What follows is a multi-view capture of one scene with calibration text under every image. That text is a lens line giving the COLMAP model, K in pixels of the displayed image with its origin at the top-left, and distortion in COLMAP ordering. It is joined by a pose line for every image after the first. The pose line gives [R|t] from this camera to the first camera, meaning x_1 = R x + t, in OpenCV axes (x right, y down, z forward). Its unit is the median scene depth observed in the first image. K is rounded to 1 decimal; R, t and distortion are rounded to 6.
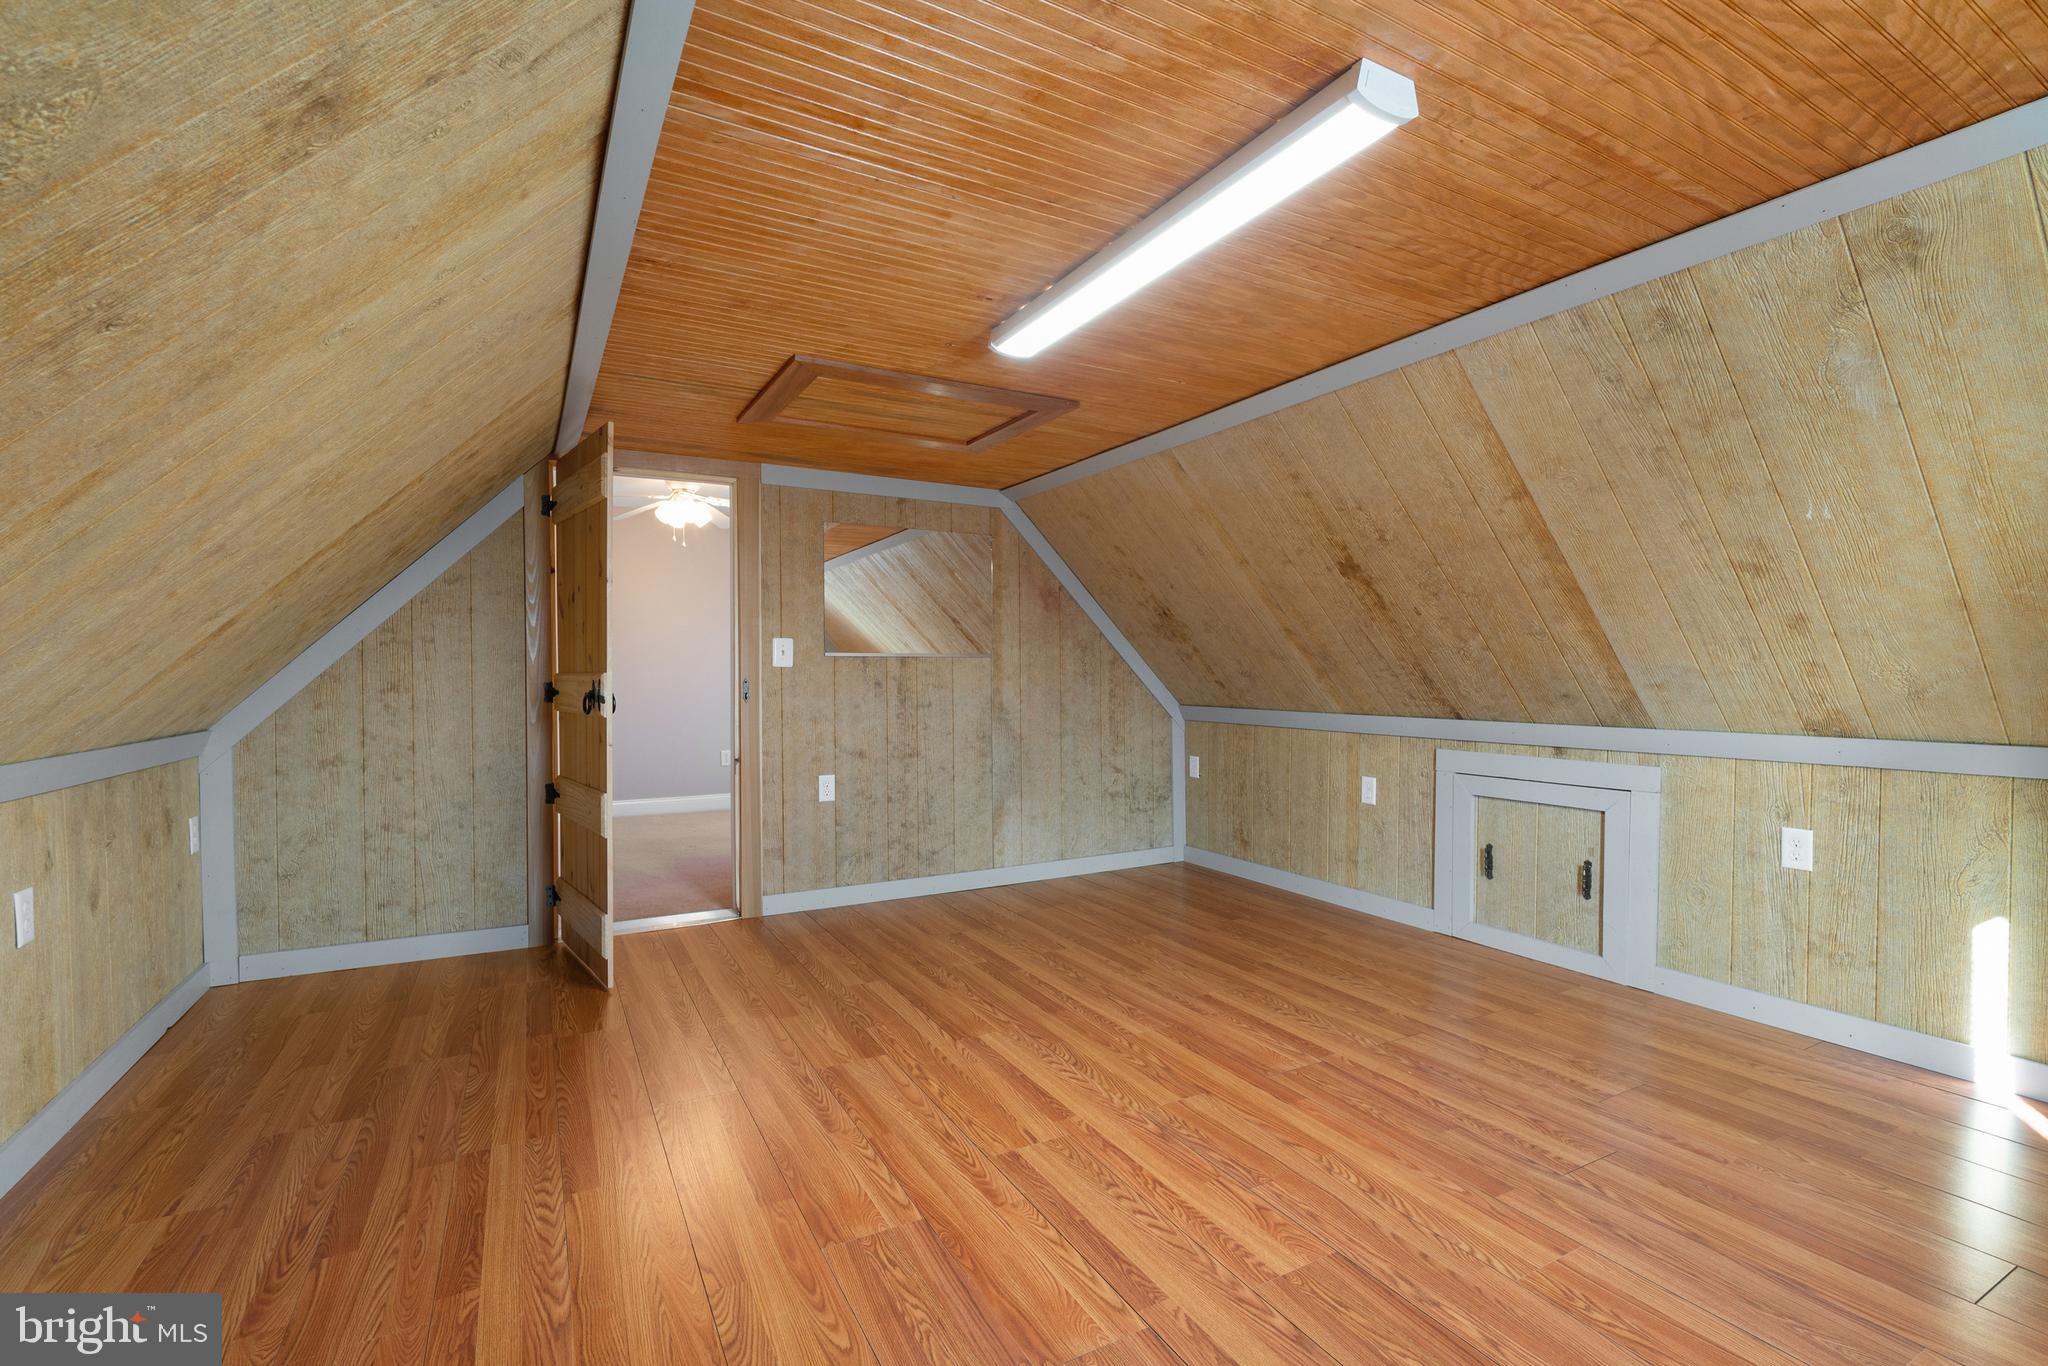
lens RADIAL K [[887.6, 0, 1014.7], [0, 887.6, 689.1], [0, 0, 1]] dist [-0.002095, -0.000182]
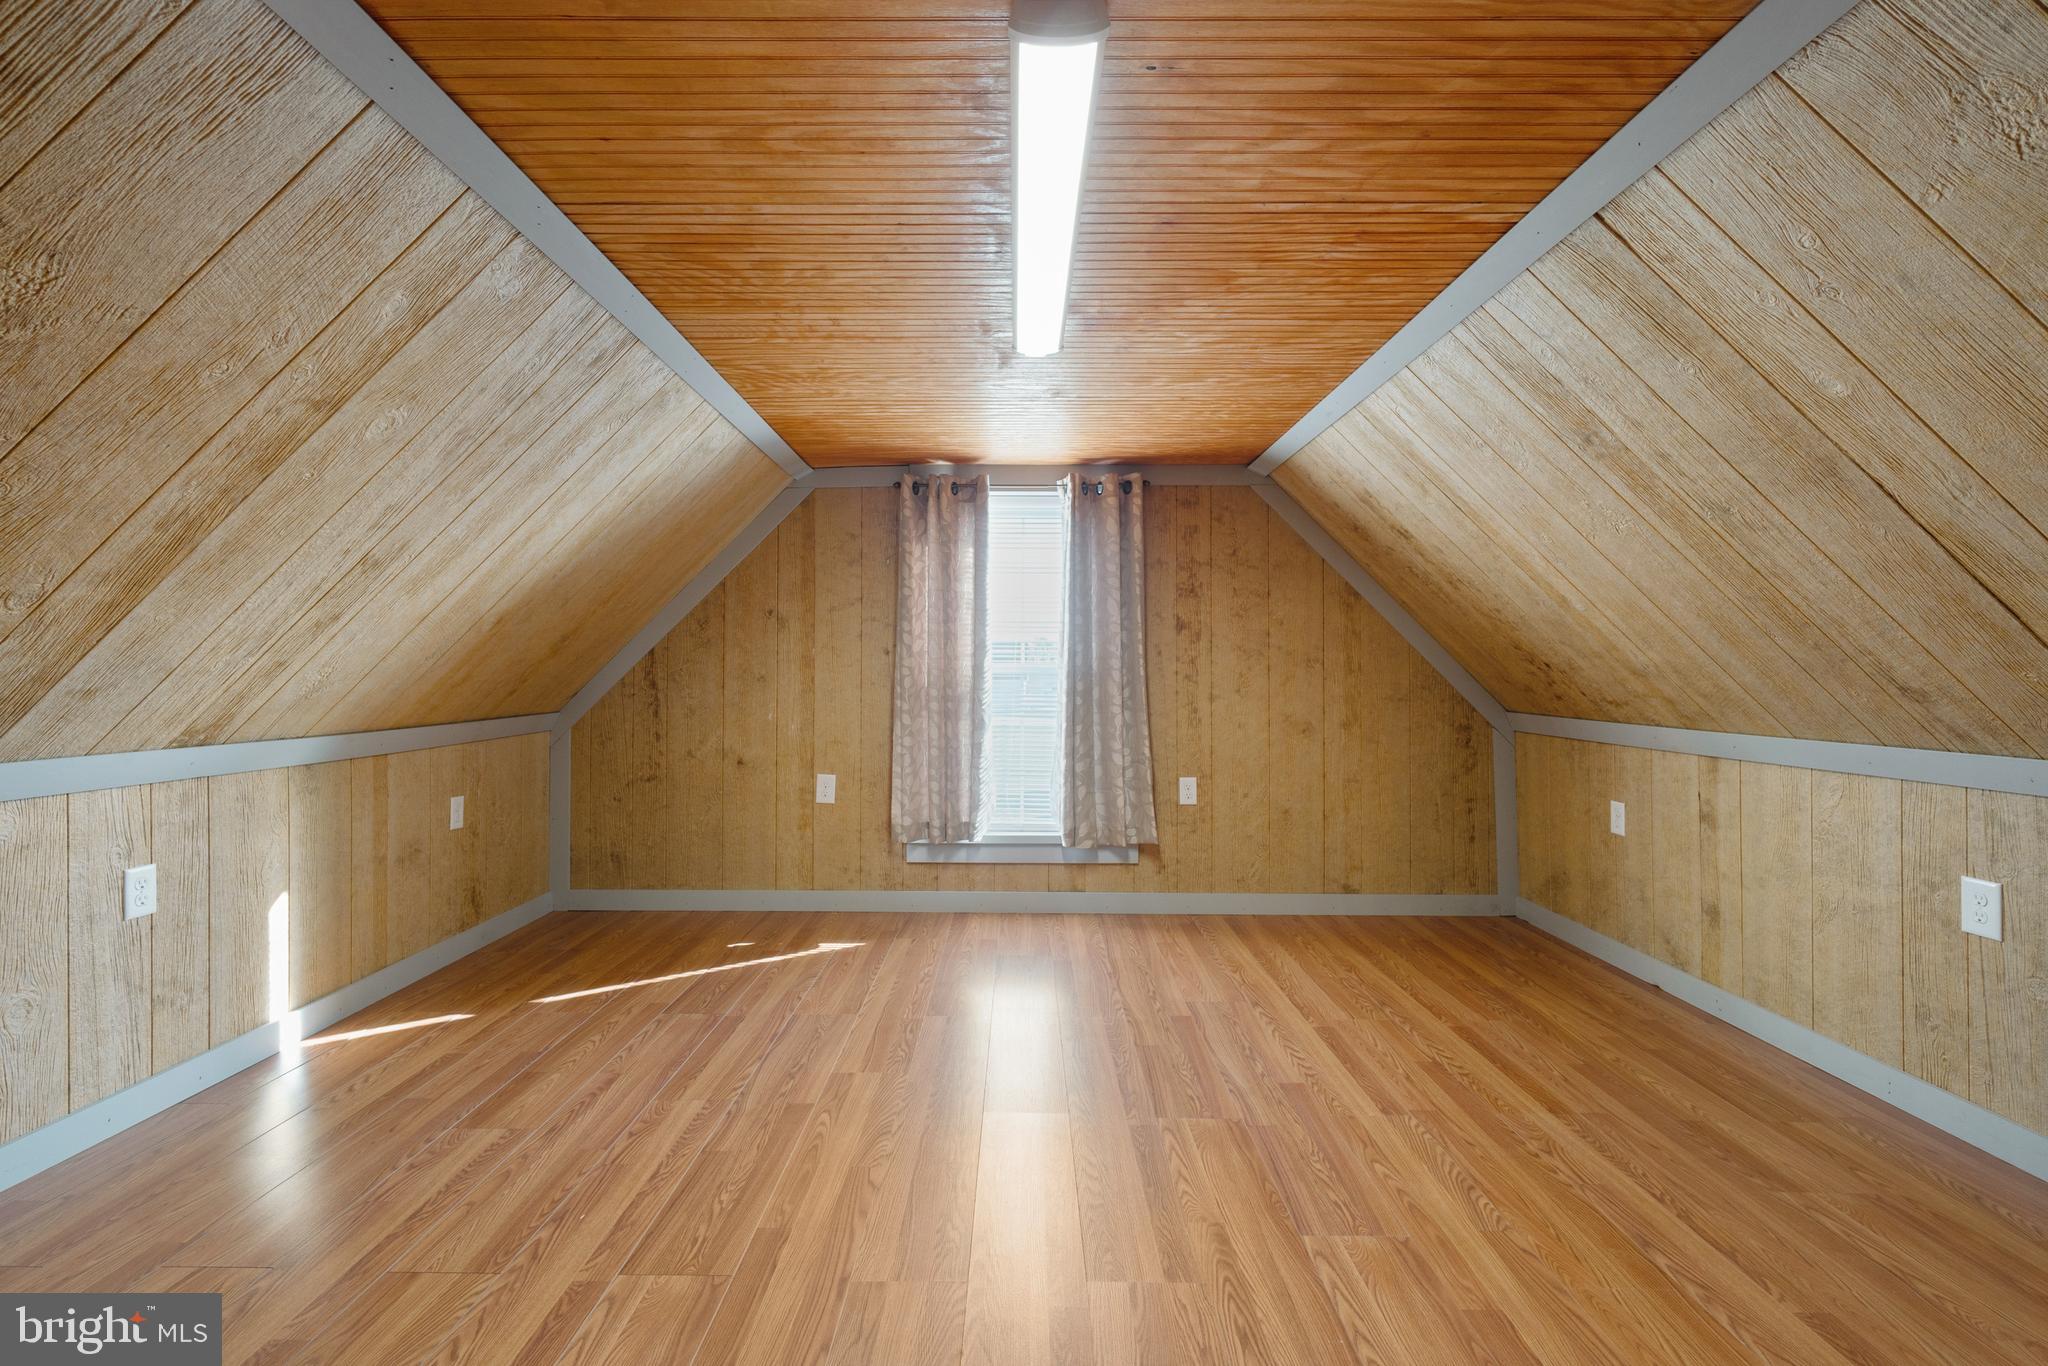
lens RADIAL K [[887.6, 0, 1009.0], [0, 887.6, 667.5], [0, 0, 1]] dist [-0.002095, -0.000182]
pose [[-0.868068, 0.006626, 0.496401, -0.270887], [0.010547, 0.999931, 0.005097, -0.025328], [-0.496333, 0.009660, -0.868079, 1.741641]]
